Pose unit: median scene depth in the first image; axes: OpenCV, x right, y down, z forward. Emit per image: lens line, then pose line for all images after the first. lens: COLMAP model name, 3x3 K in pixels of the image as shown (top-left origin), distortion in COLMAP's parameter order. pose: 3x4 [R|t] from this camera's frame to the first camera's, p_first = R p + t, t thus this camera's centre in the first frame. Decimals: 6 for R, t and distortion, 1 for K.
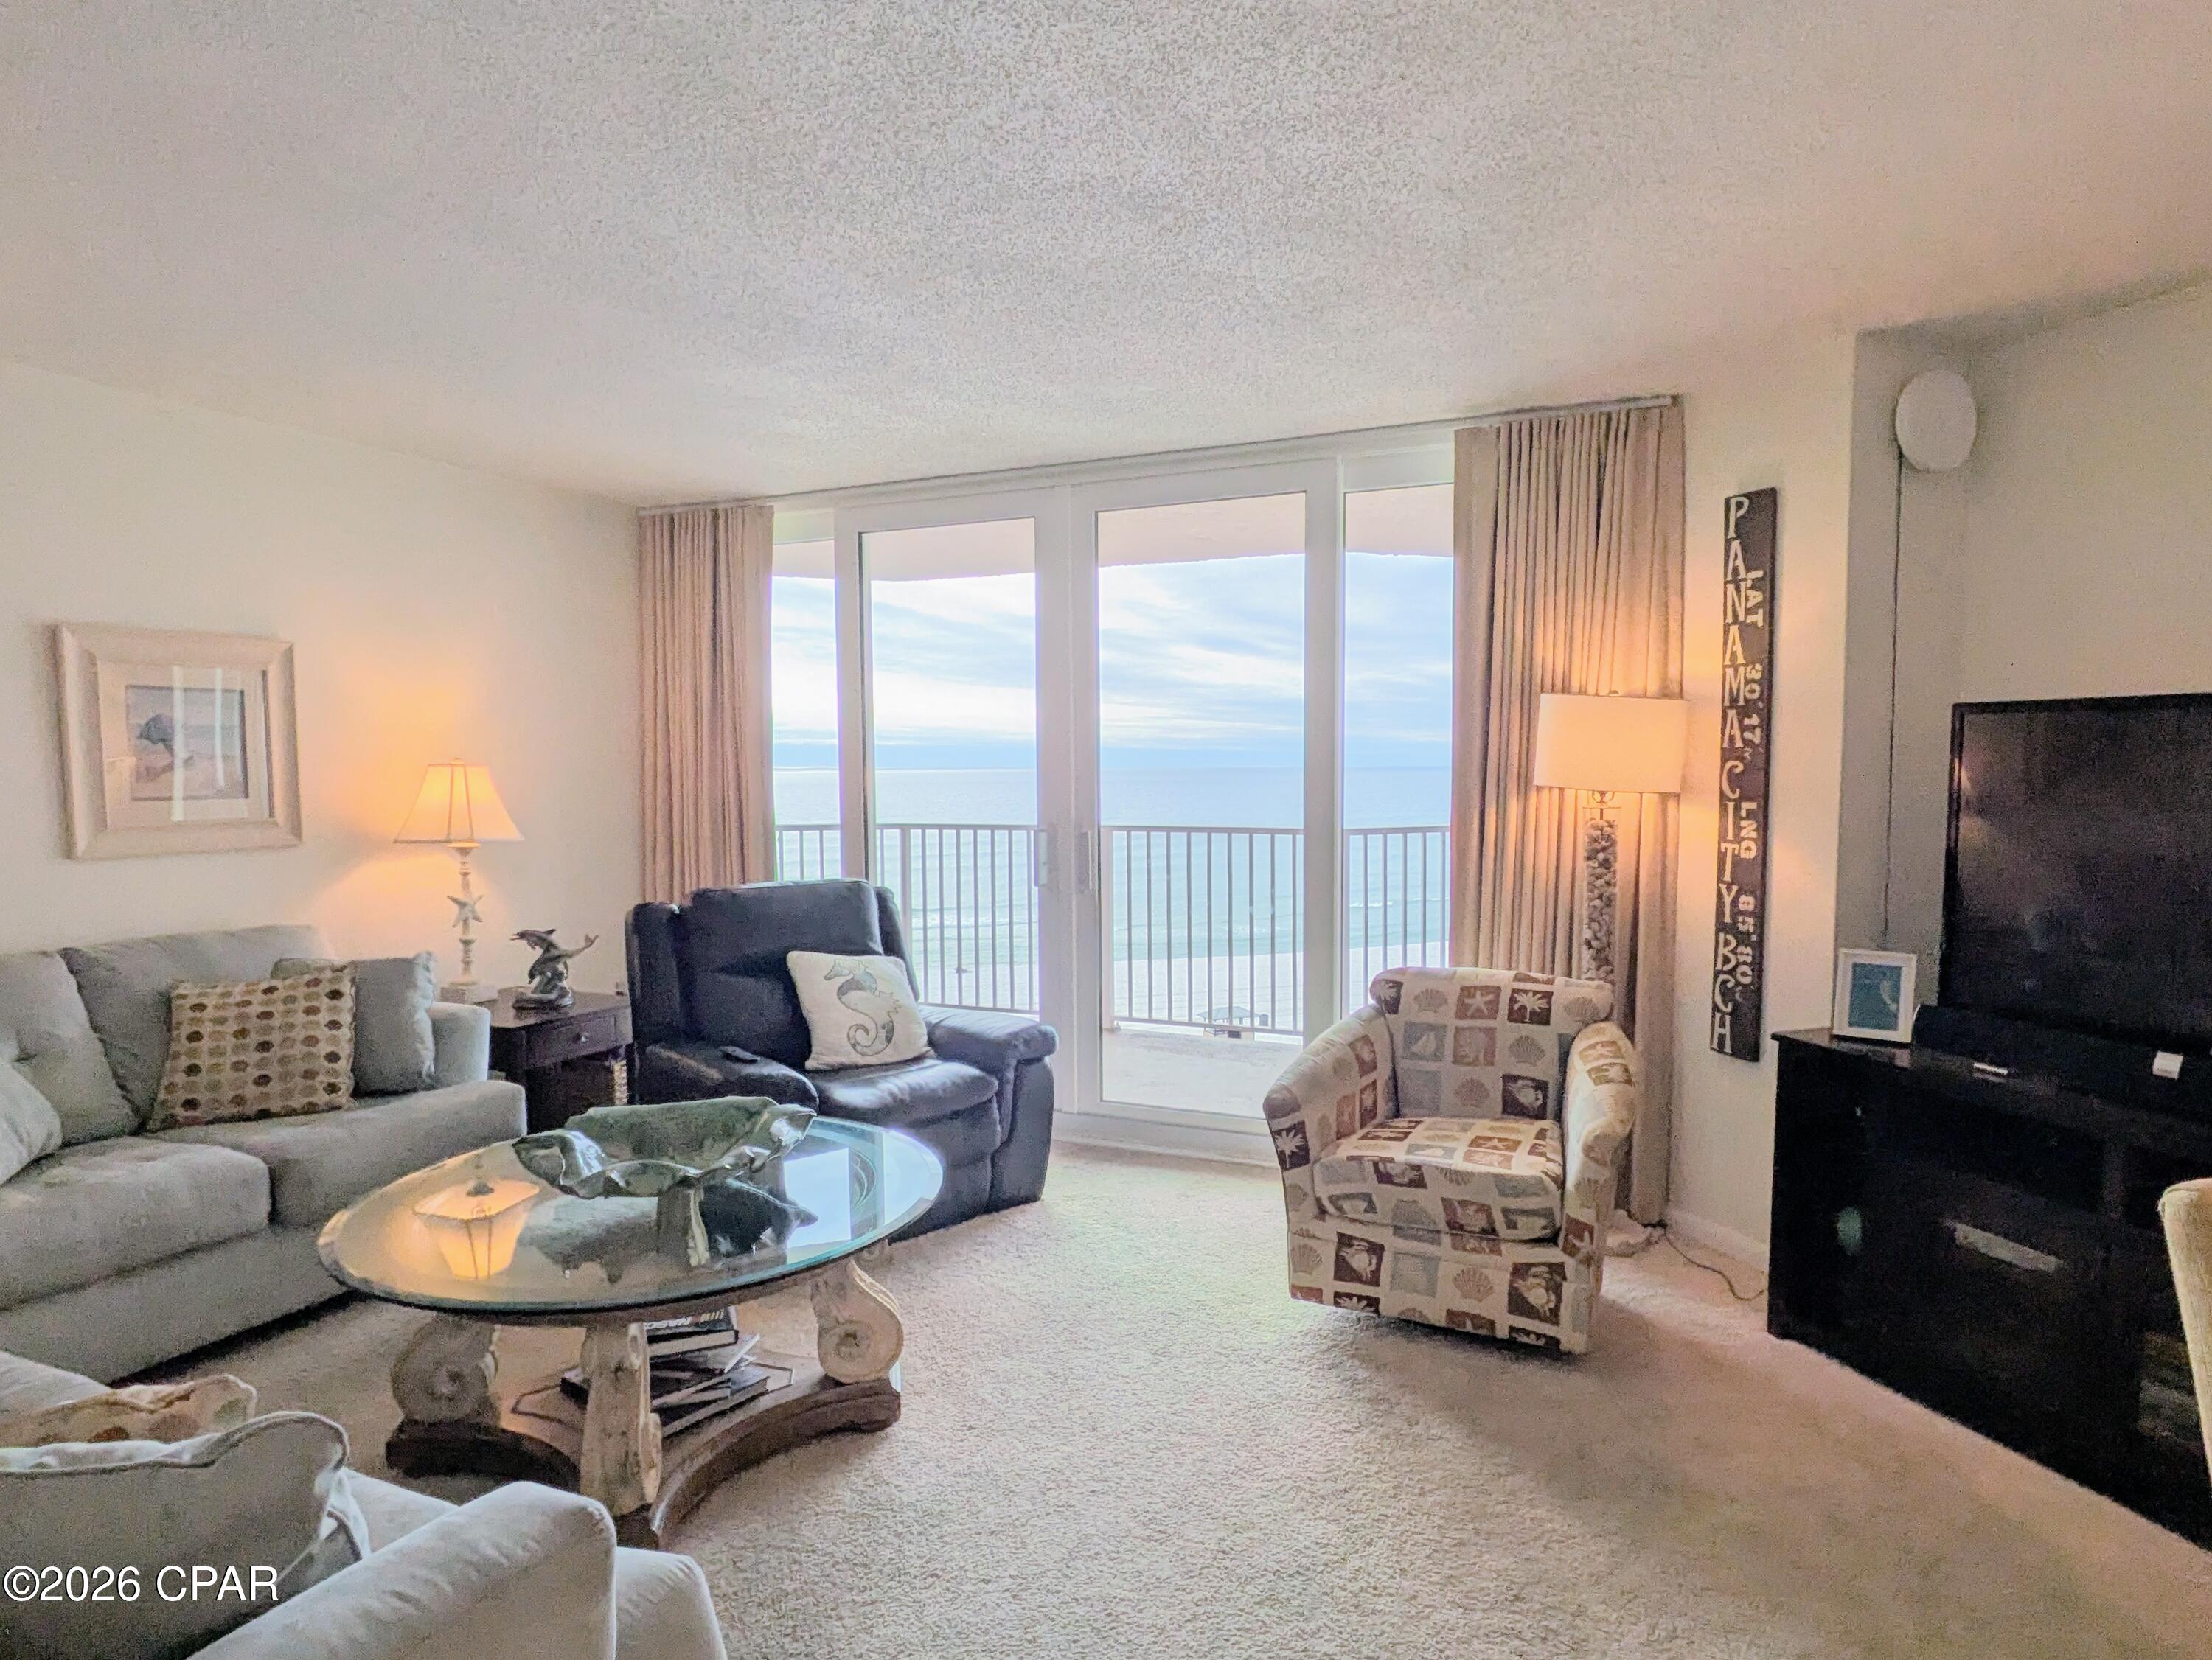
lens RADIAL K [[1285.6, 0, 1108.8], [0, 1285.6, 867.6], [0, 0, 1]] dist [-0.001540, -0.000930]
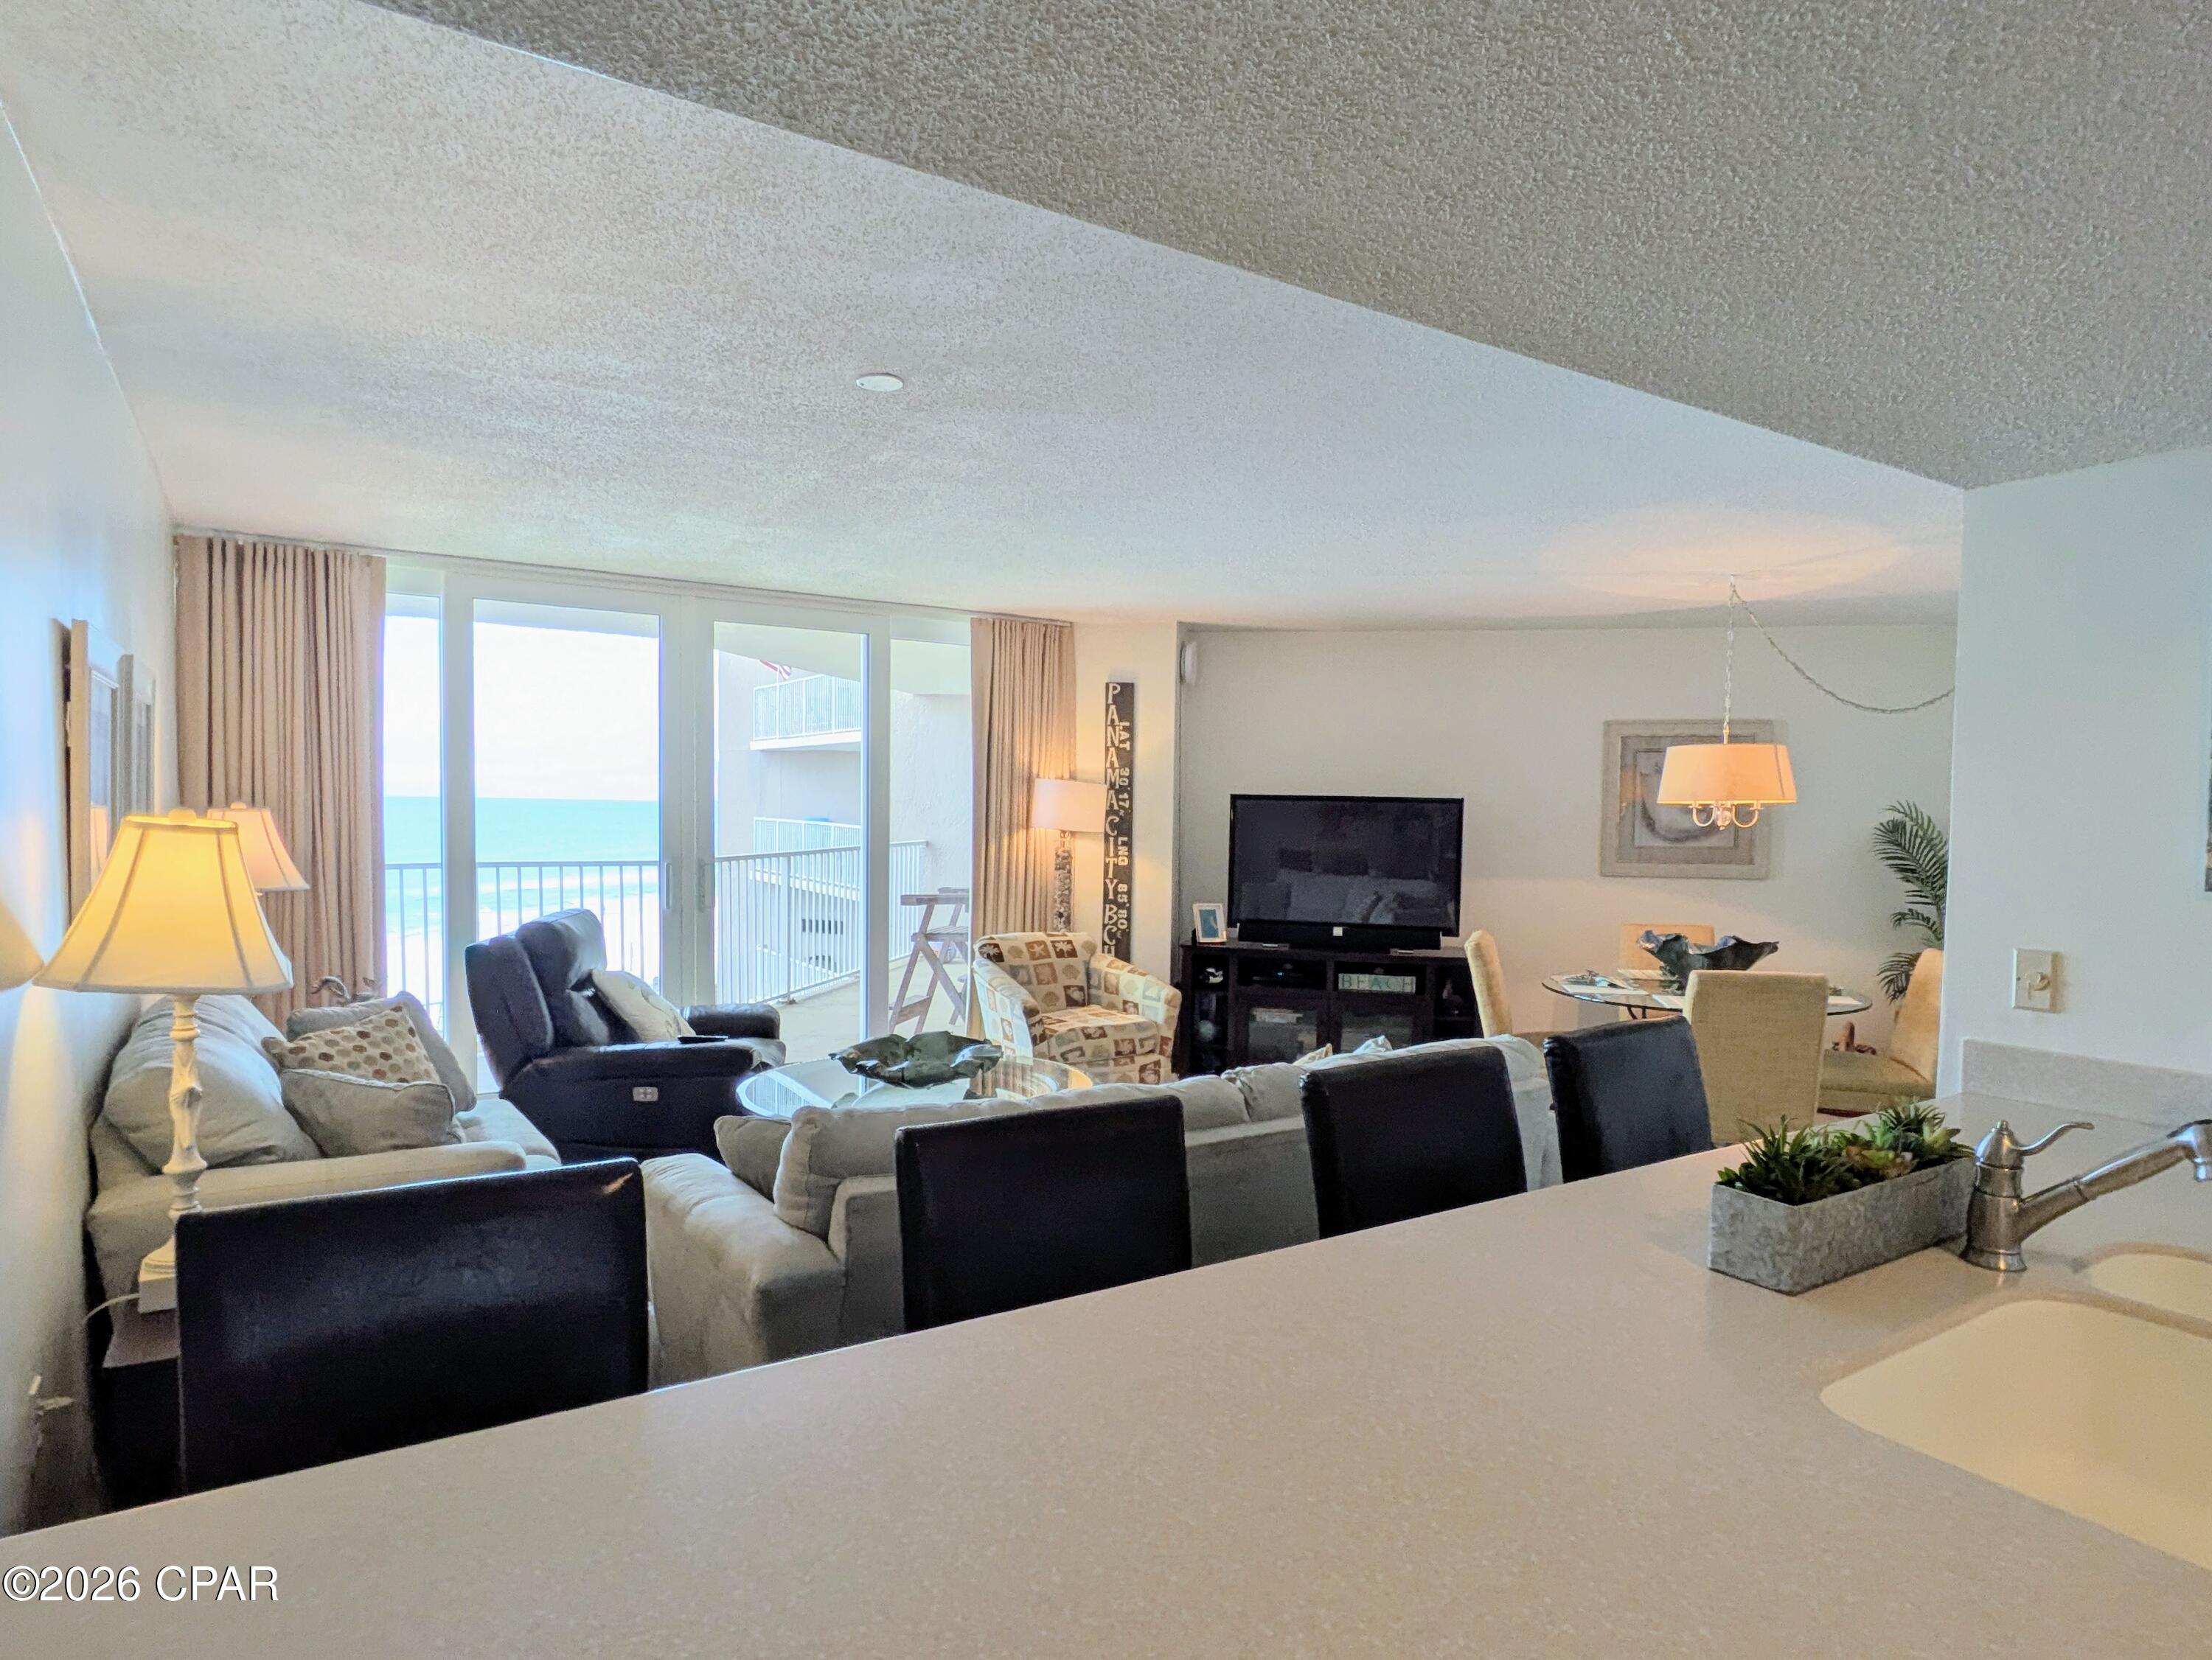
lens RADIAL K [[1285.6, 0, 1108.8], [0, 1285.6, 867.6], [0, 0, 1]] dist [-0.001540, -0.000930]
pose [[0.535568, -0.028818, 0.844001, -1.183004], [0.050613, 0.998716, 0.001984, -0.008618], [-0.842974, 0.041655, 0.536339, -0.047610]]
